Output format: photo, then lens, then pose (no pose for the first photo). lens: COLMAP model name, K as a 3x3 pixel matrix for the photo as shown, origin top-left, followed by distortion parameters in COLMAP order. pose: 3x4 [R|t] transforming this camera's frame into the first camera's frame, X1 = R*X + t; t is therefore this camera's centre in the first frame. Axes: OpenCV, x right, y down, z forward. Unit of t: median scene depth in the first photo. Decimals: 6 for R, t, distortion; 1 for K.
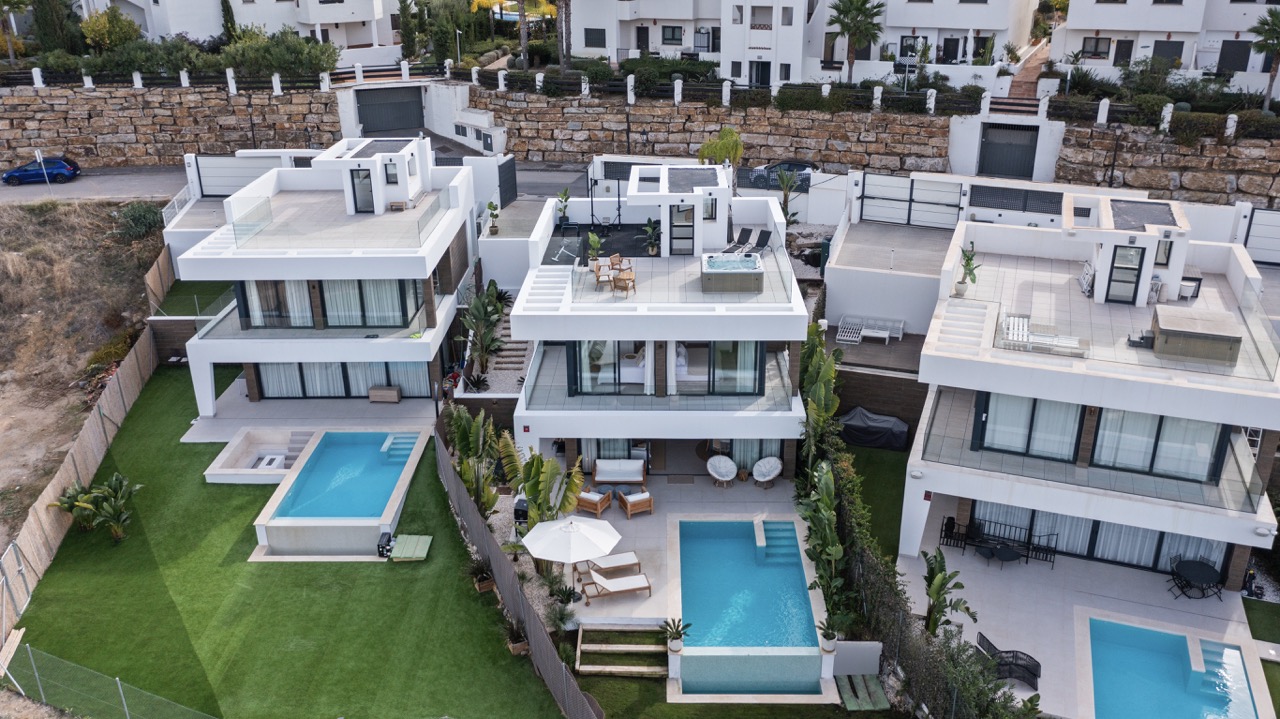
lens RADIAL K [[1060.7, 0, 635.6], [0, 1060.7, 362.2], [0, 0, 1]] dist [-0.020136, 0.005813]
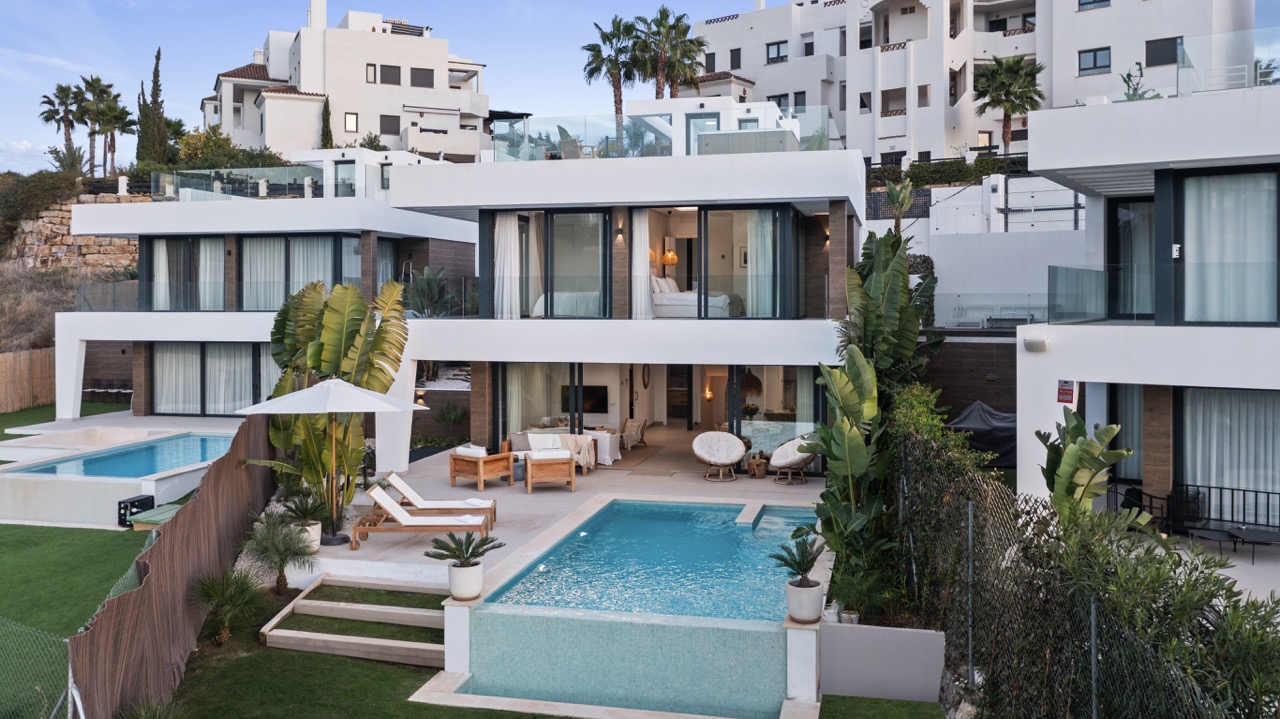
lens RADIAL K [[1060.7, 0, 630.4], [0, 1060.7, 295.3], [0, 0, 1]] dist [-0.020136, 0.005813]
pose [[0.976232, 0.012586, -0.216363, 0.112757], [-0.097760, 0.916556, -0.387774, 0.178151], [0.193428, 0.399709, 0.896001, 0.310270]]
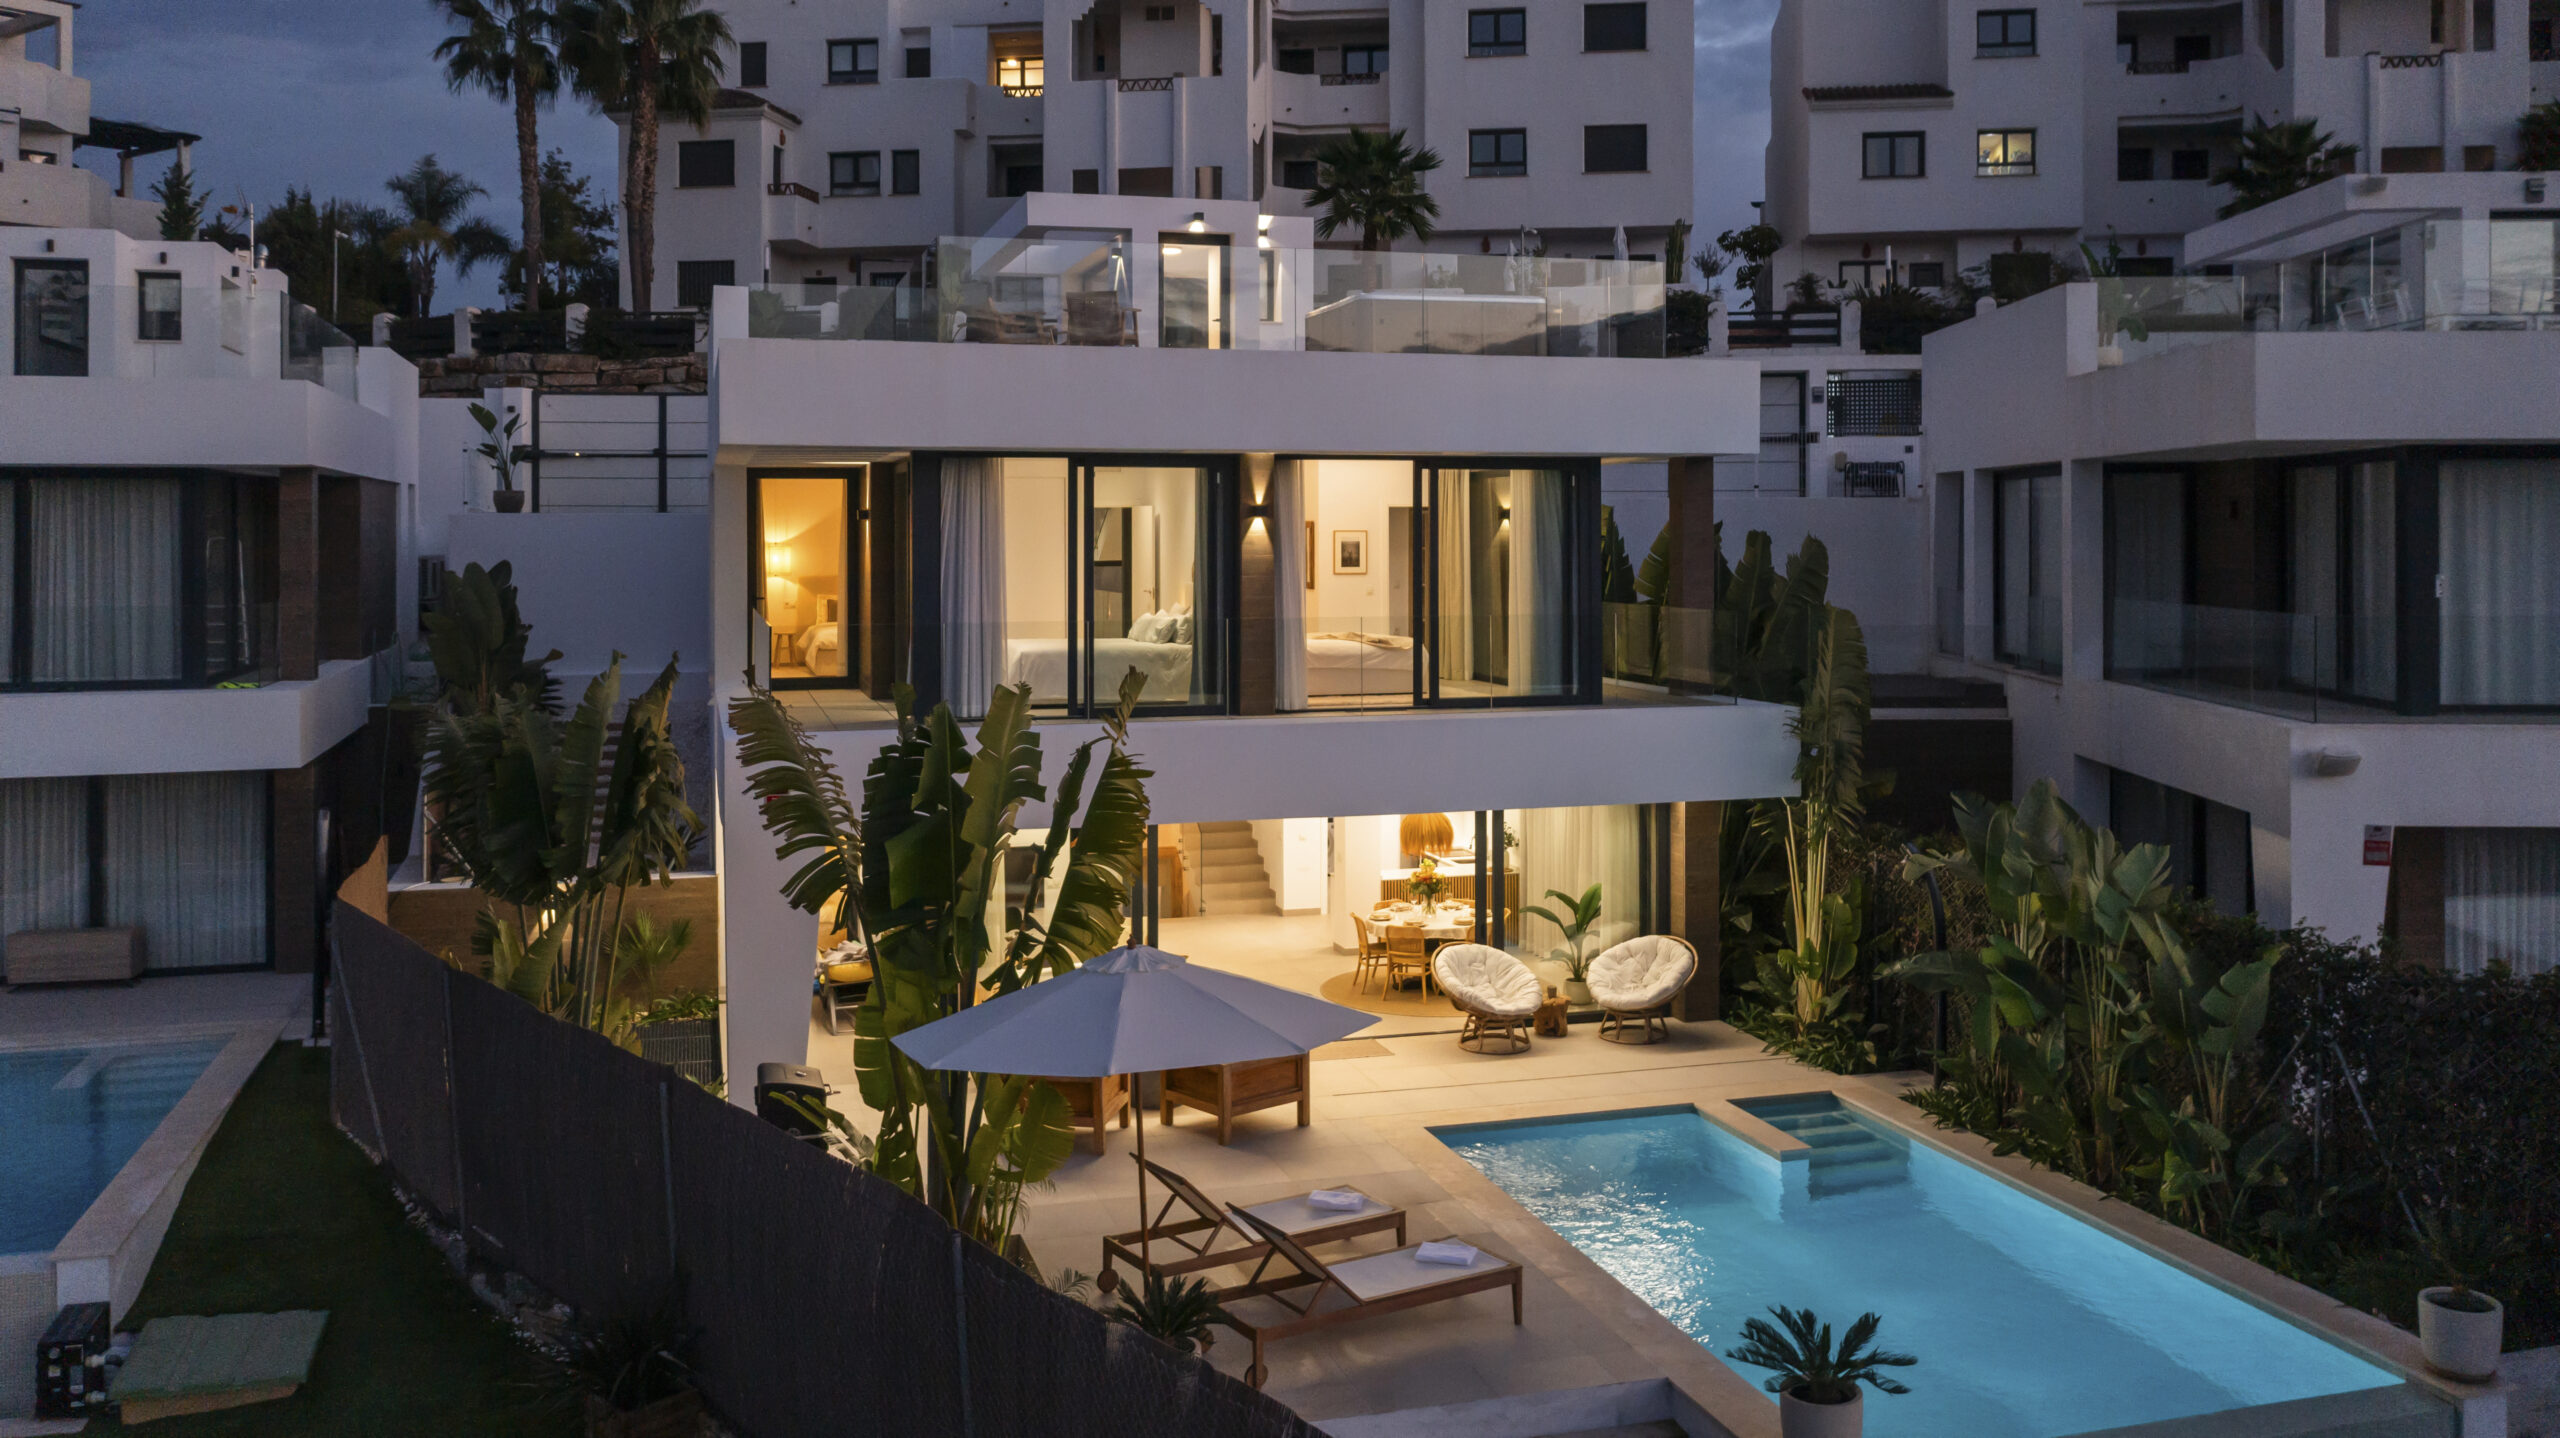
lens RADIAL K [[2121.4, 0, 1293.1], [0, 2121.4, 540.5], [0, 0, 1]] dist [-0.020136, 0.005813]
pose [[0.949695, 0.011444, 0.312967, -0.096759], [0.113960, 0.918193, -0.379387, 0.138893], [-0.291706, 0.395967, 0.870699, 0.351447]]
